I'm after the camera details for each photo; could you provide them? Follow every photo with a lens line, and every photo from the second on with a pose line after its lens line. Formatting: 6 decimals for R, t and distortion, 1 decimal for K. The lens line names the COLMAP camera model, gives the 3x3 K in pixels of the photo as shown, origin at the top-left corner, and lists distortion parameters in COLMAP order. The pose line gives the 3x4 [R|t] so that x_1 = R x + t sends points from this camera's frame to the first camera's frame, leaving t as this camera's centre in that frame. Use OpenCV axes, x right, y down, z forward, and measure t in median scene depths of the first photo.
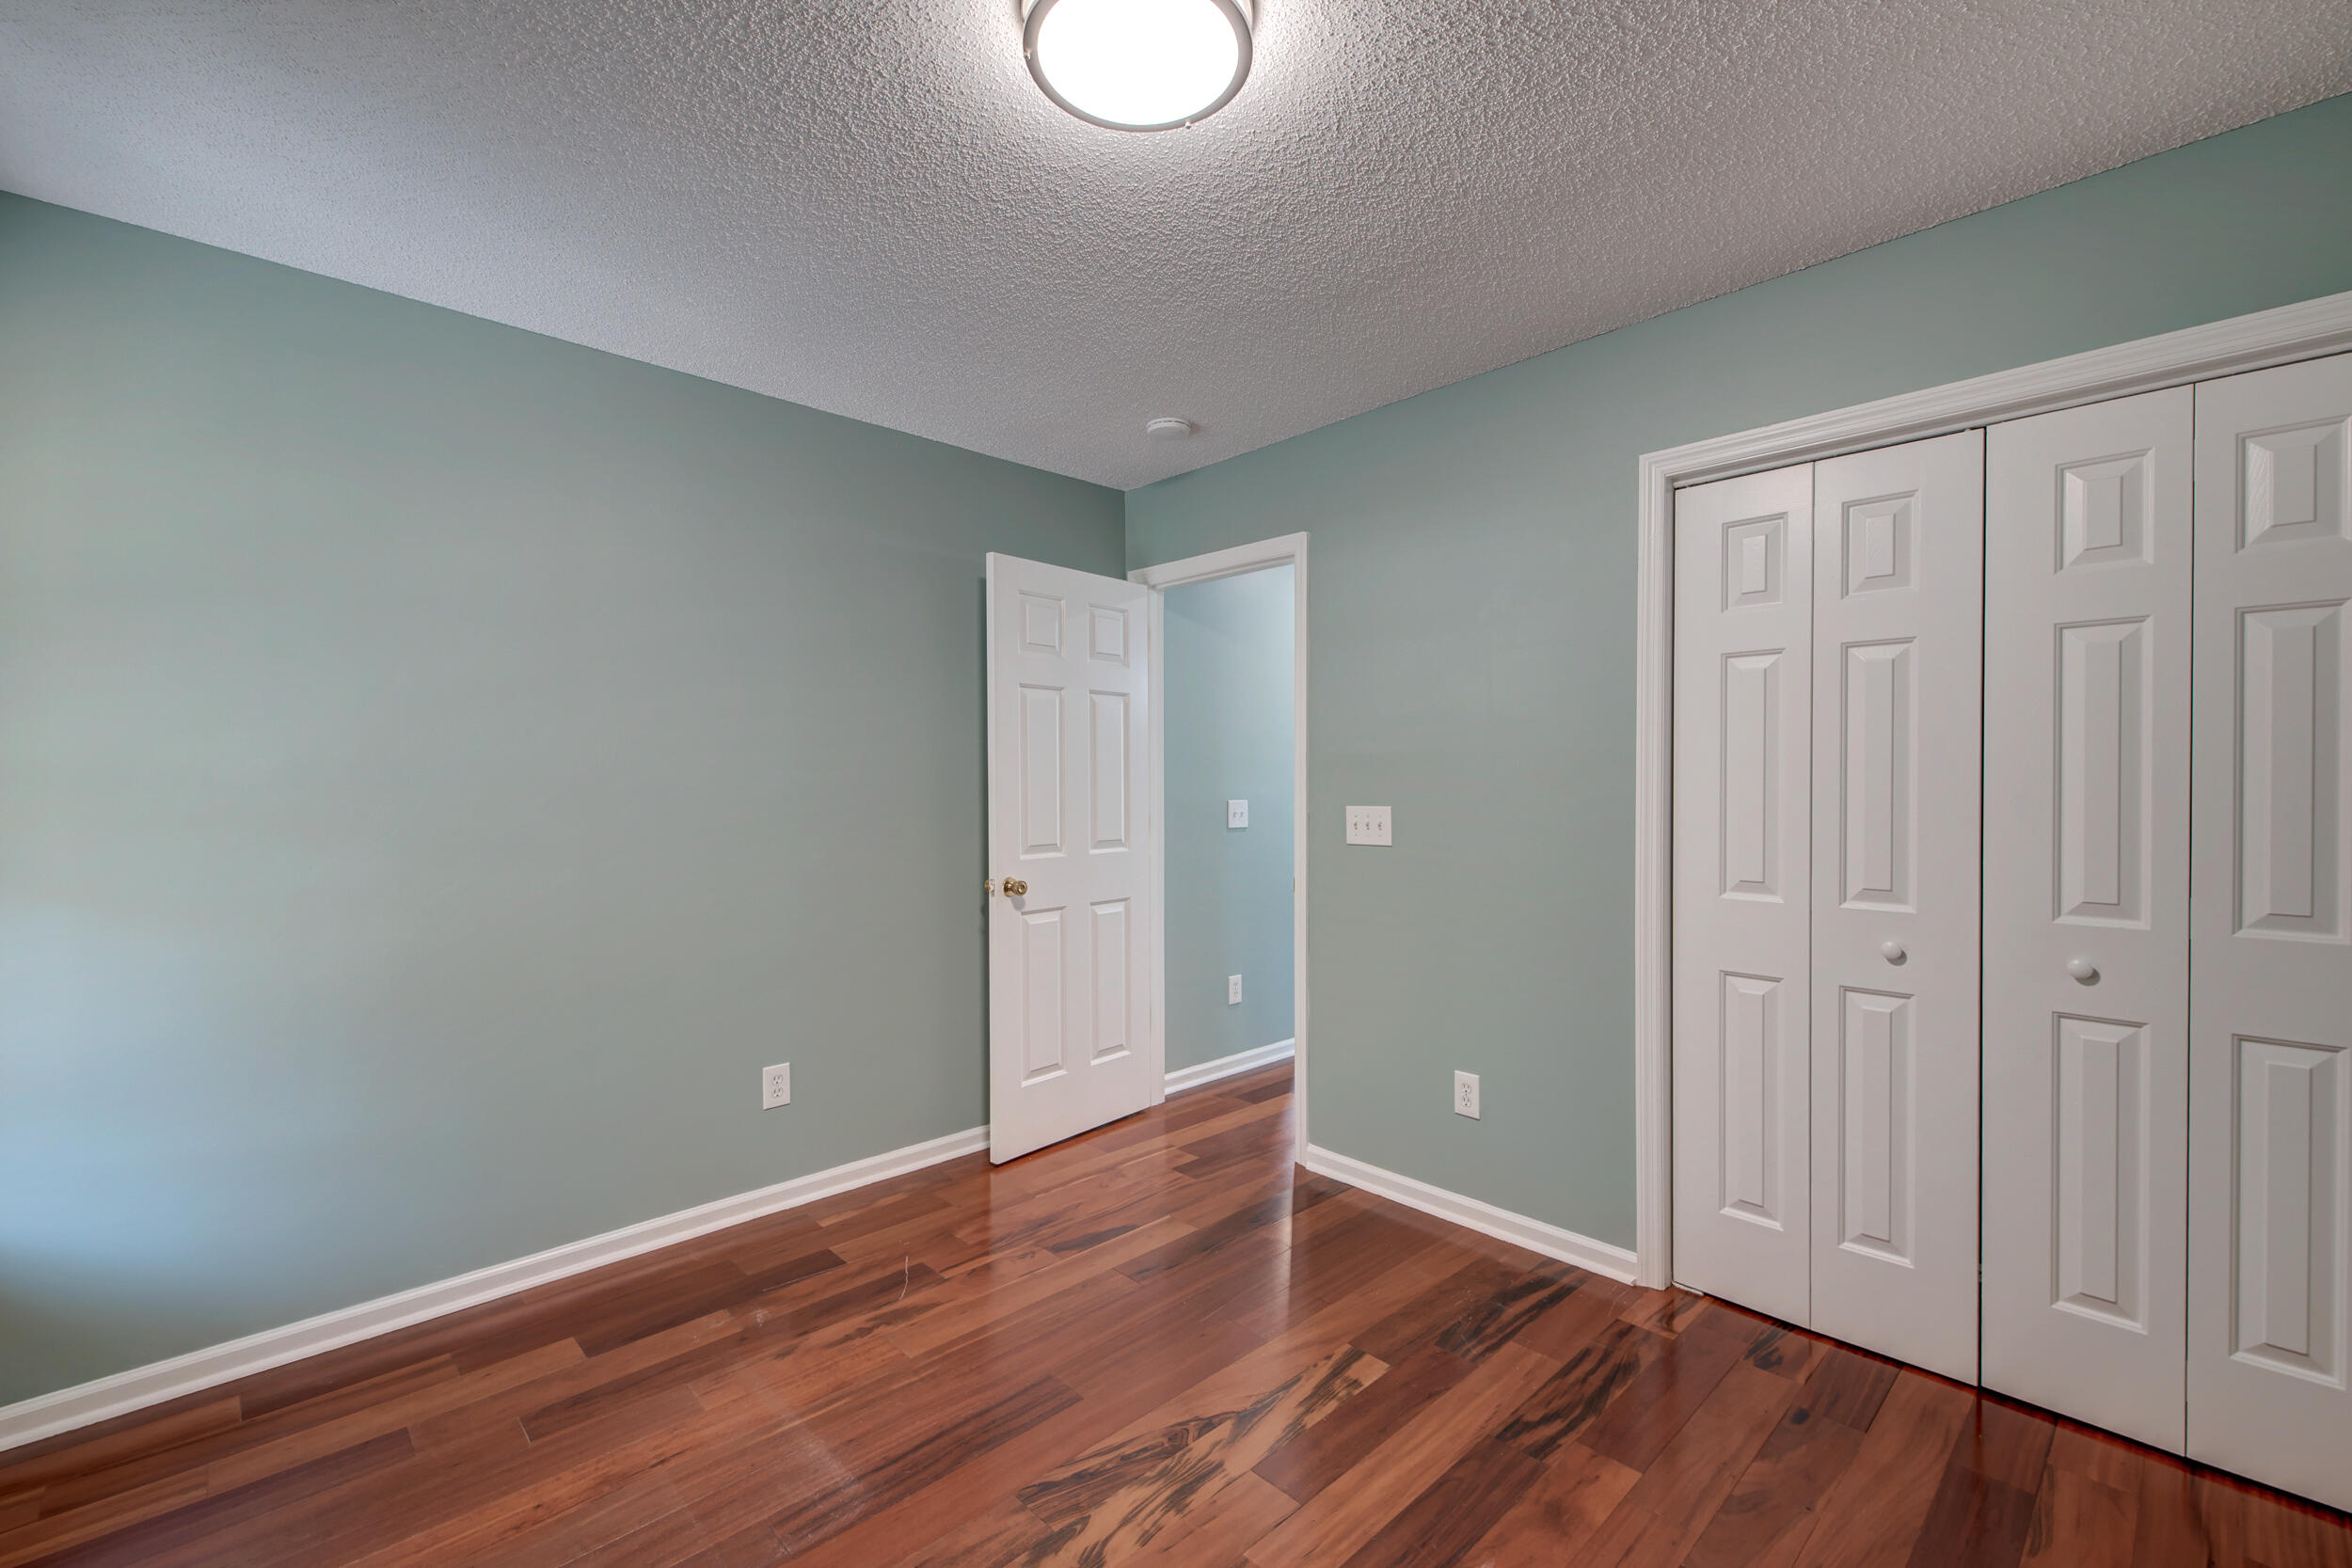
lens RADIAL K [[993.5, 0, 1176.0], [0, 993.5, 784.0], [0, 0, 1]] dist [0.016598, -0.007328]
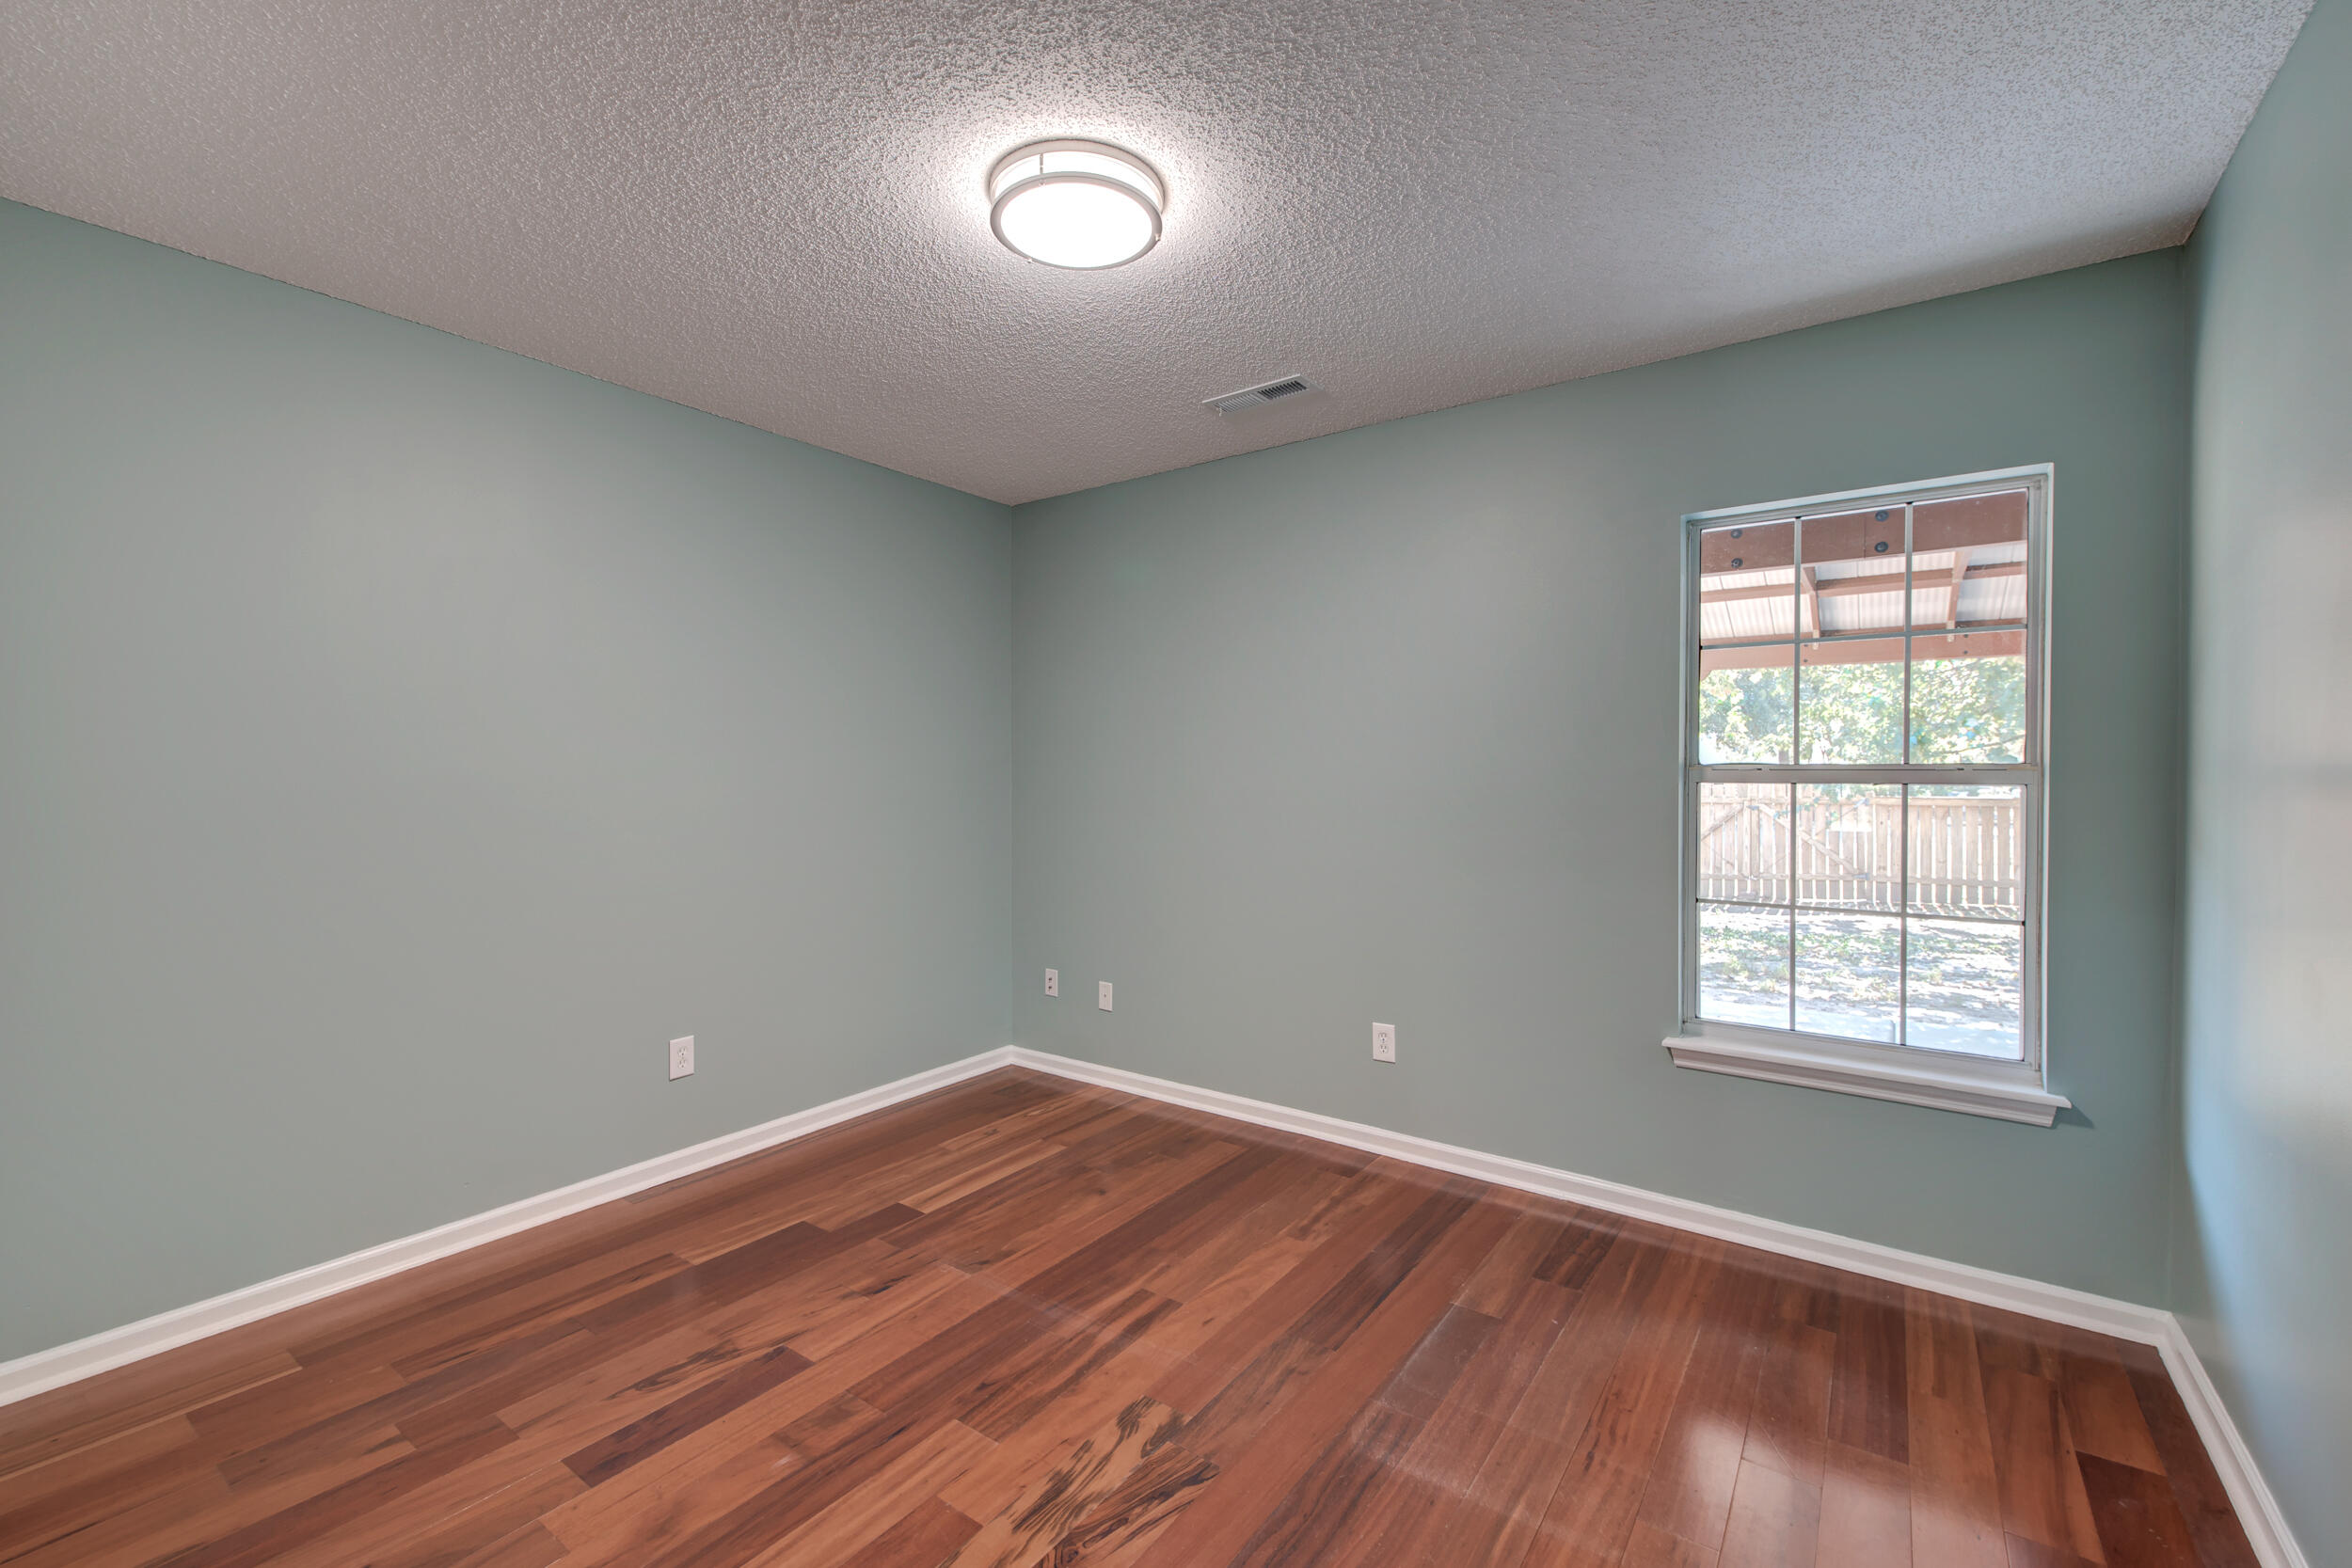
lens RADIAL K [[993.5, 0, 1176.0], [0, 993.5, 784.0], [0, 0, 1]] dist [0.016598, -0.007328]
pose [[-0.982548, 0.004224, -0.185963, 0.070101], [0.001053, 0.999852, 0.017146, -0.003908], [0.186008, 0.016651, -0.982407, 1.959729]]
